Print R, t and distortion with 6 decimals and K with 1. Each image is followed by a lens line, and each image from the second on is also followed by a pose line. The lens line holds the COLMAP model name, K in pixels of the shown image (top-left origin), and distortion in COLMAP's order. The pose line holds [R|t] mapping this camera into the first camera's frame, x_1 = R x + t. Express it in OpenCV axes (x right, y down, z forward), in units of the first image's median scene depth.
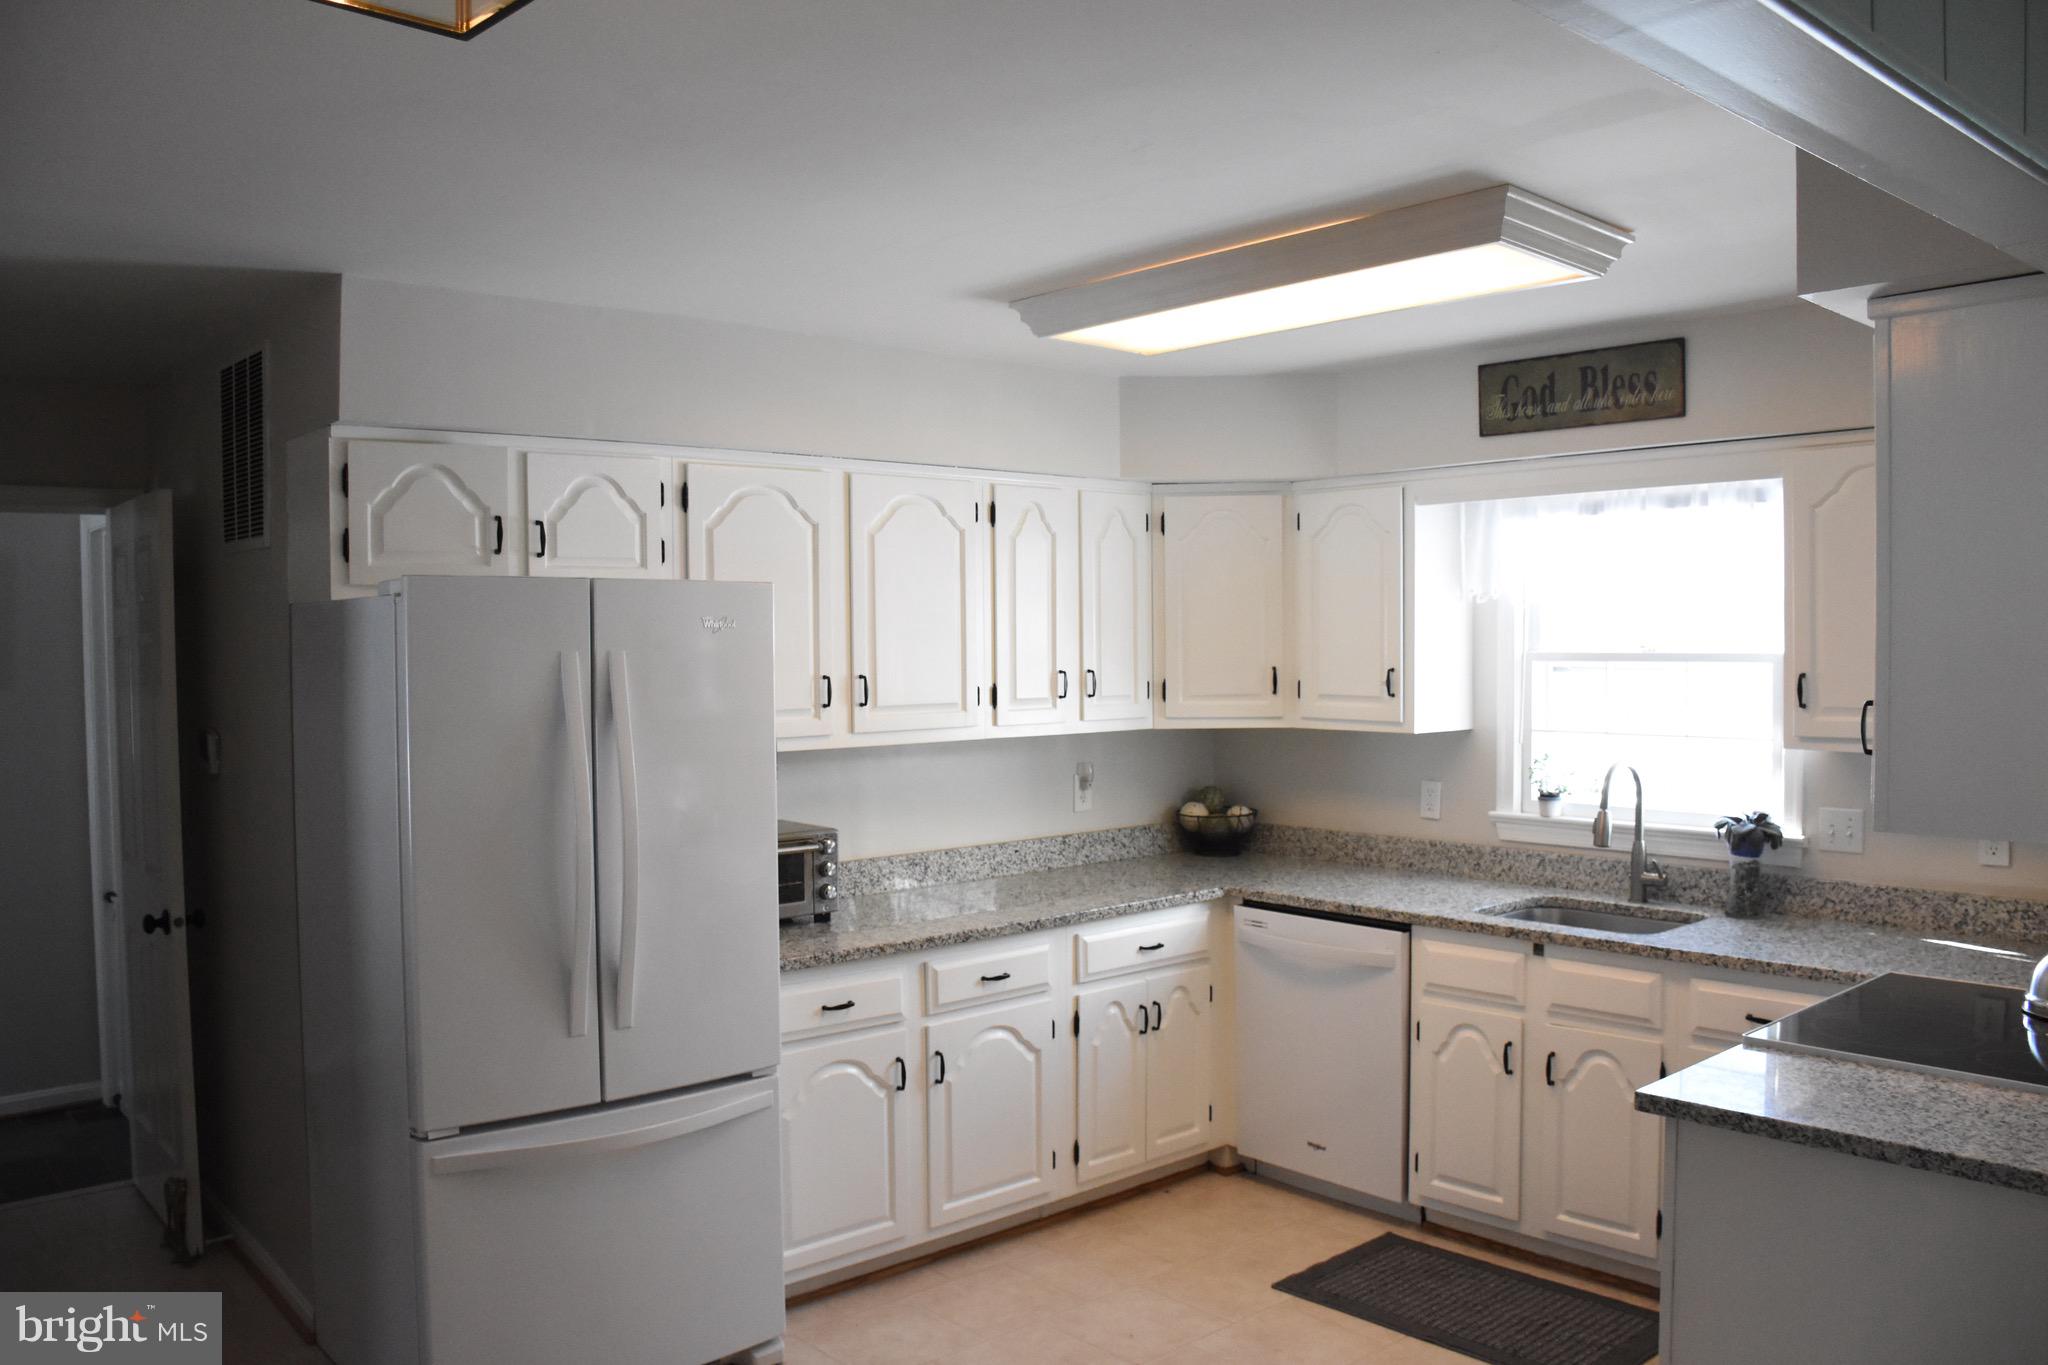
lens RADIAL K [[1606.7, 0, 1010.6], [0, 1606.7, 697.2], [0, 0, 1]] dist [-0.150914, 0.106112]
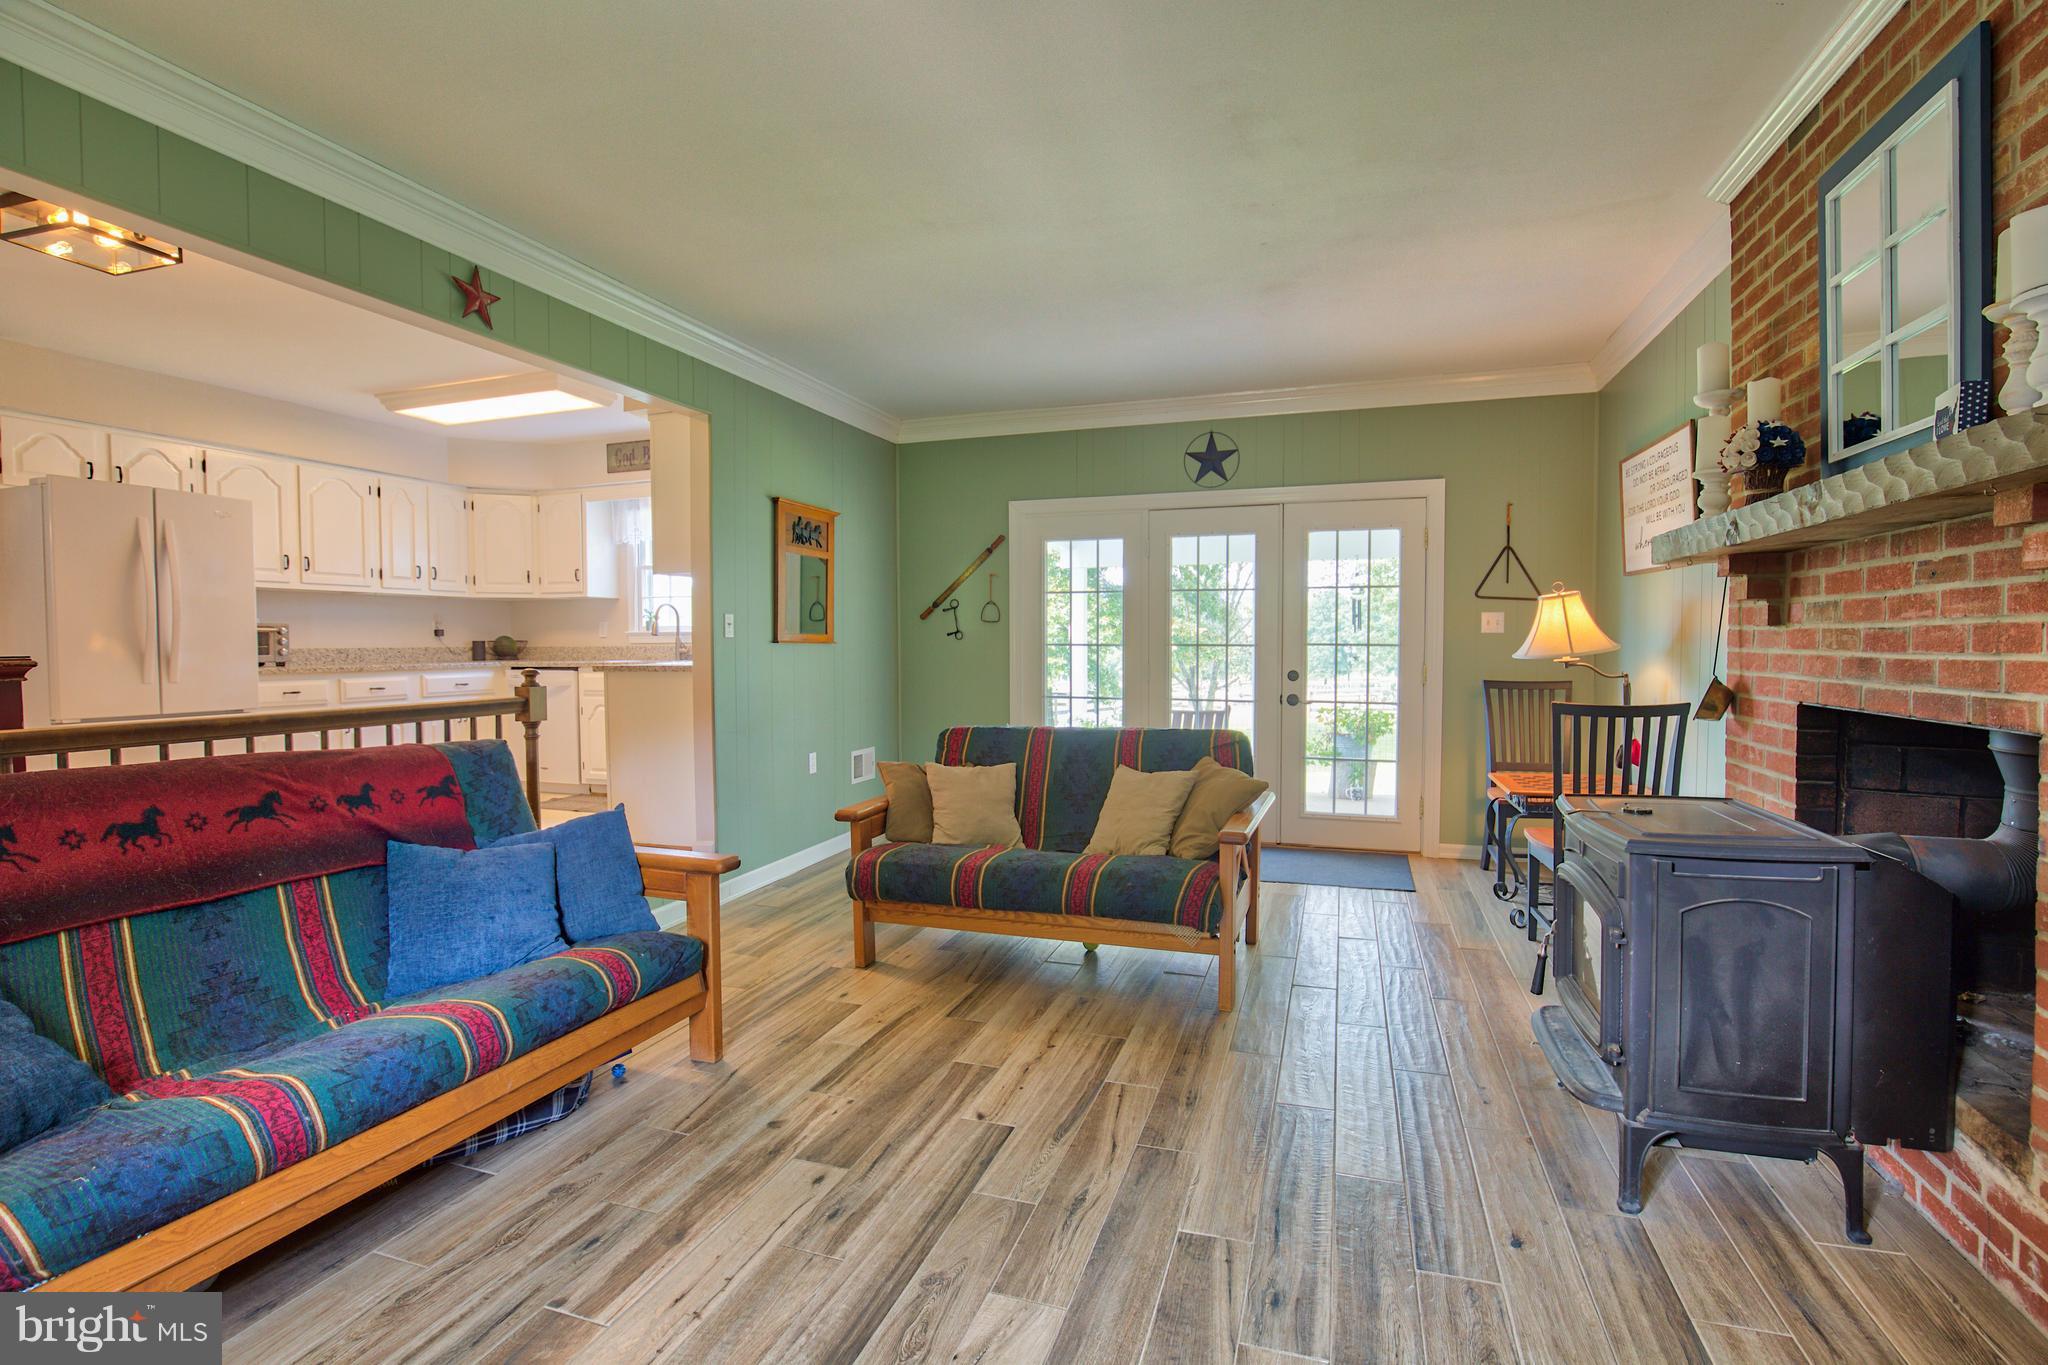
lens RADIAL K [[958.3, 0, 1021.4], [0, 958.3, 674.3], [0, 0, 1]] dist [-0.027008, 0.000572]
pose [[0.871834, -0.013509, 0.489615, 0.128628], [0.017758, 0.999834, -0.004033, 0.171027], [-0.489480, 0.012211, 0.871929, -0.620076]]
